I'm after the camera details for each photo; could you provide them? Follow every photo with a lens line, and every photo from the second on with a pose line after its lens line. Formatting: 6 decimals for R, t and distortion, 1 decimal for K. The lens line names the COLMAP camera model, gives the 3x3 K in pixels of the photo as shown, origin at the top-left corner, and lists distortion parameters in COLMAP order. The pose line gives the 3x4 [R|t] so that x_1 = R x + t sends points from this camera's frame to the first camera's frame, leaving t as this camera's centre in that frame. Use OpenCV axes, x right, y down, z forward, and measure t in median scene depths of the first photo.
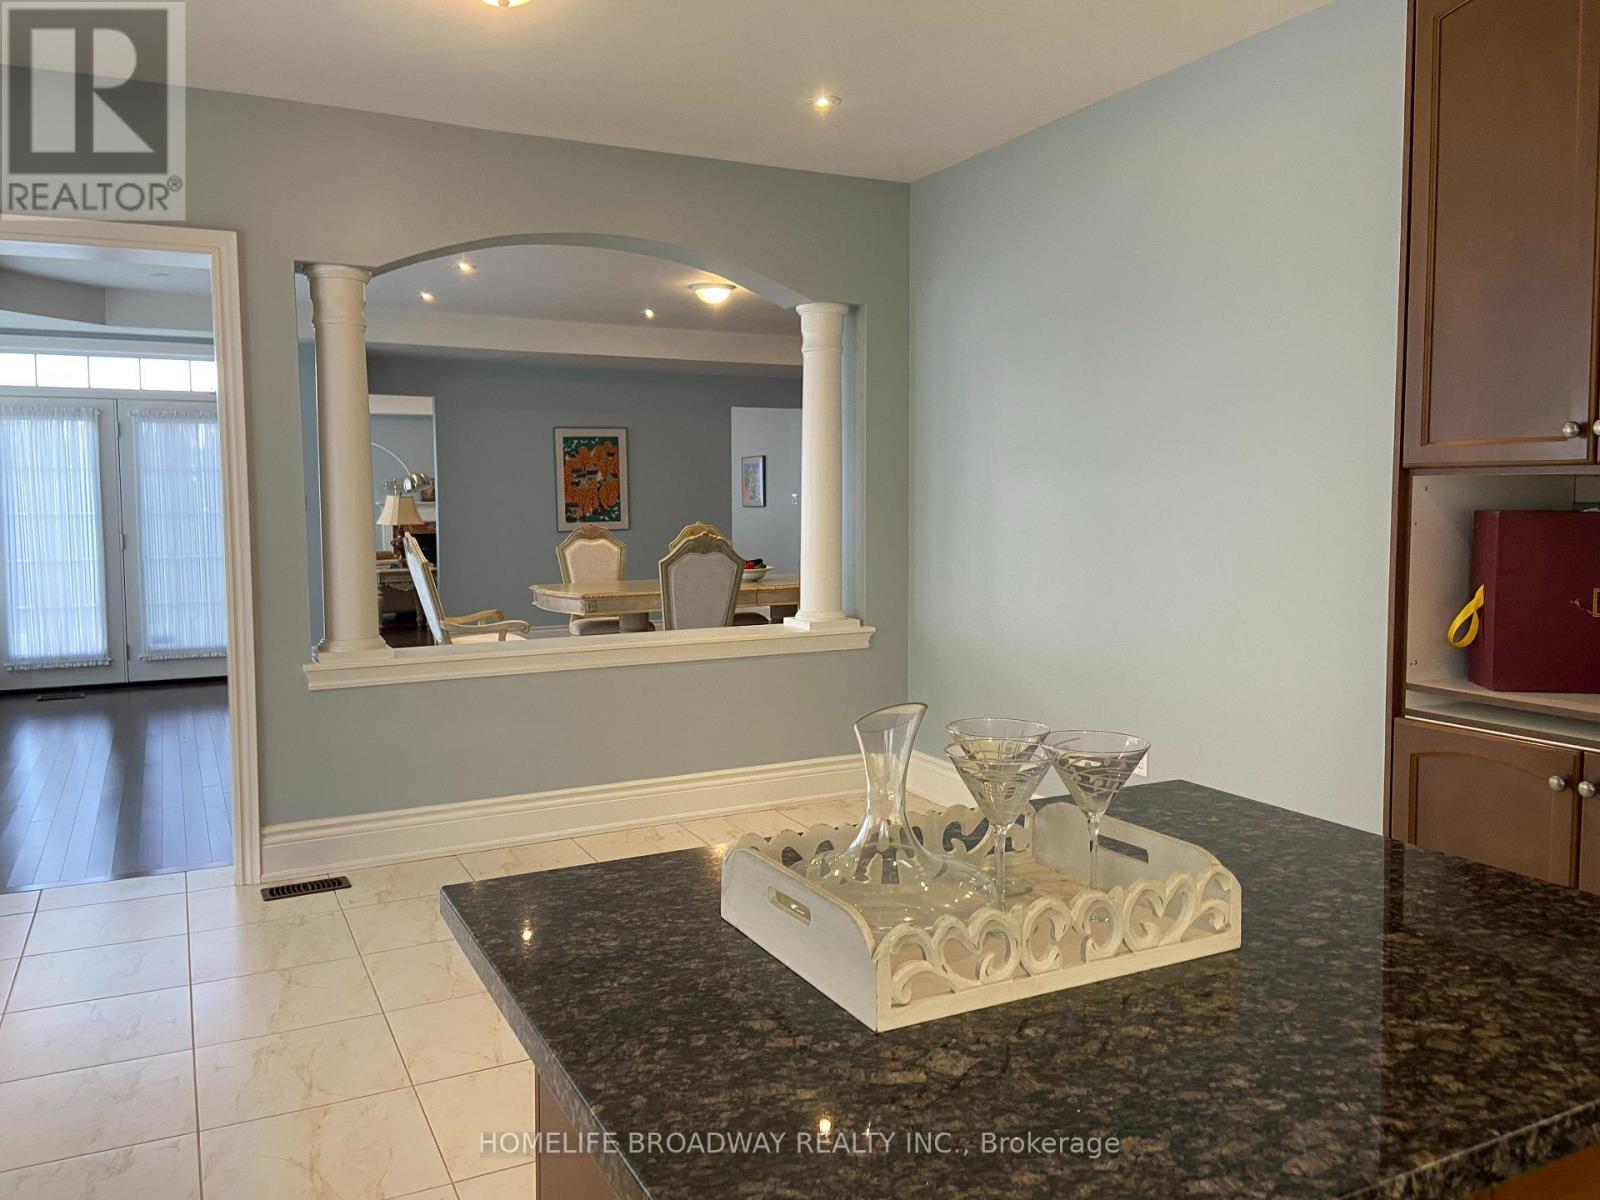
lens RADIAL K [[1246.7, 0, 812.1], [0, 1246.7, 593.5], [0, 0, 1]] dist [0.026318, -0.034475]
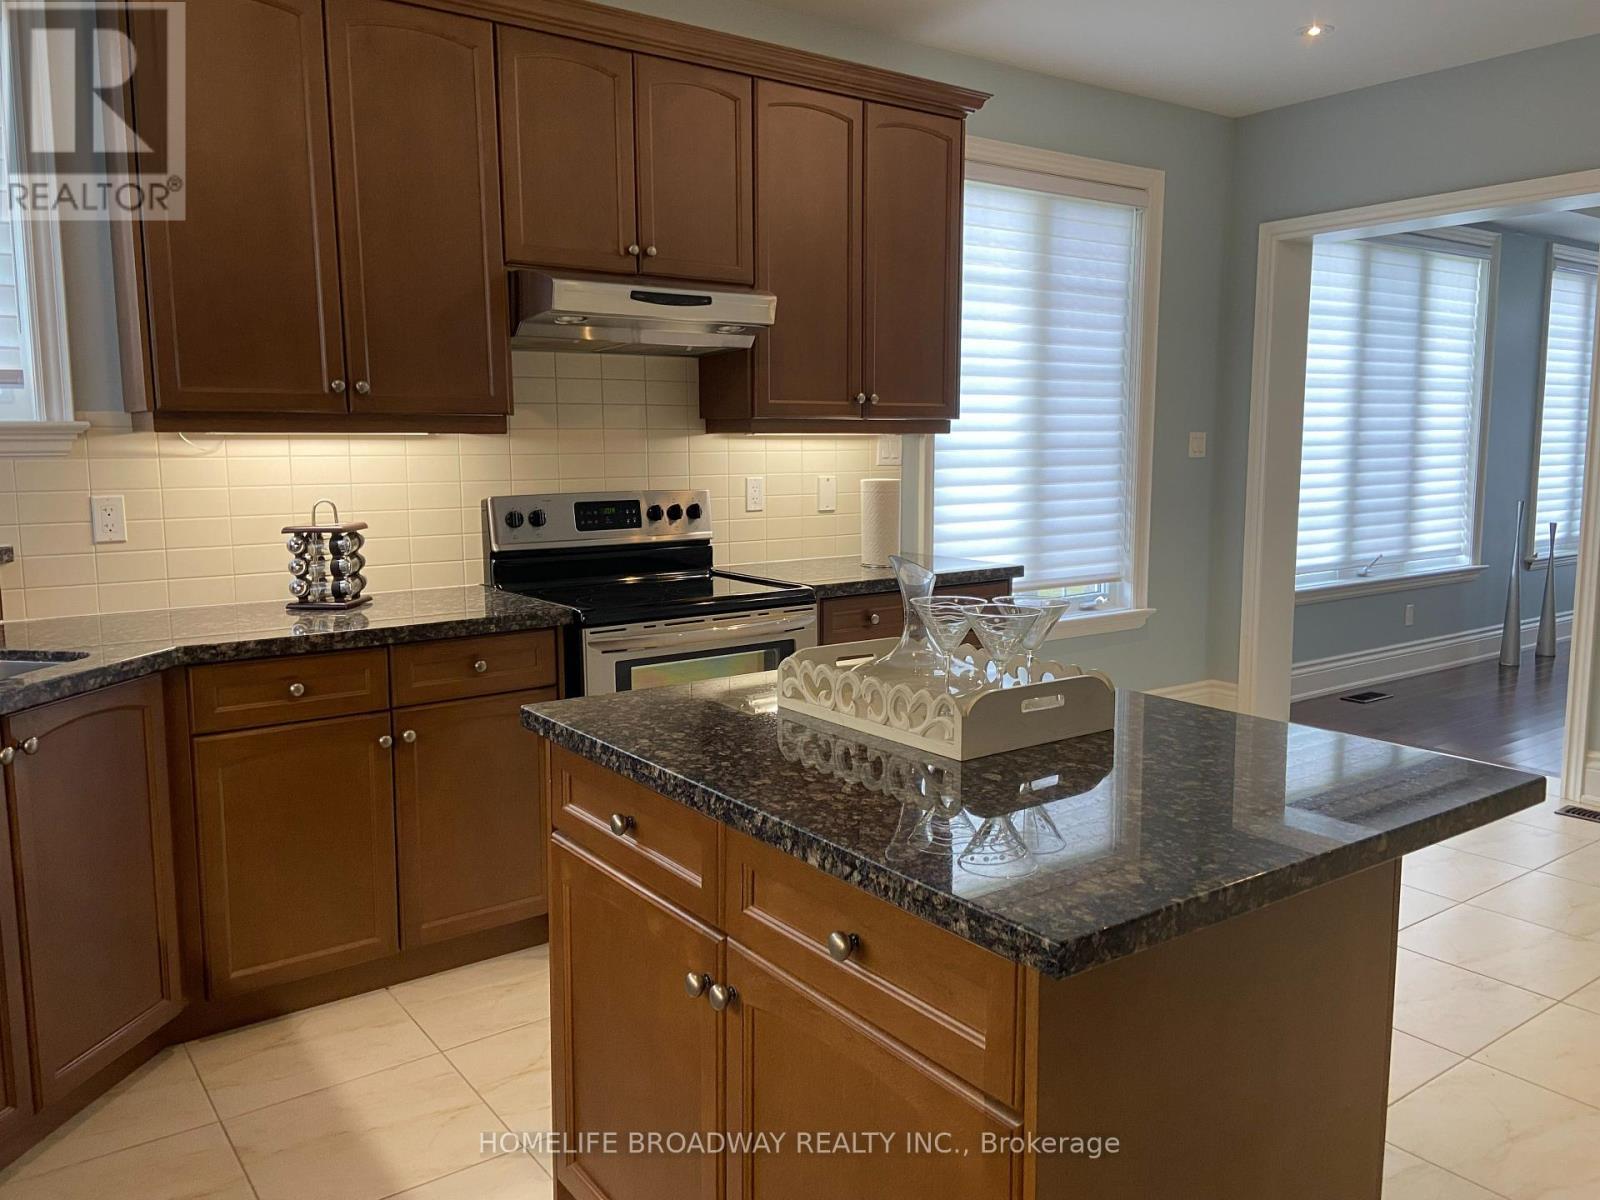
lens RADIAL K [[1246.7, 0, 805.1], [0, 1246.7, 599.6], [0, 0, 1]] dist [0.026318, -0.034475]
pose [[0.144451, 0.129876, -0.980952, 0.644463], [-0.079506, 0.989667, 0.119322, -0.017314], [0.986313, 0.060755, 0.153285, 0.237634]]
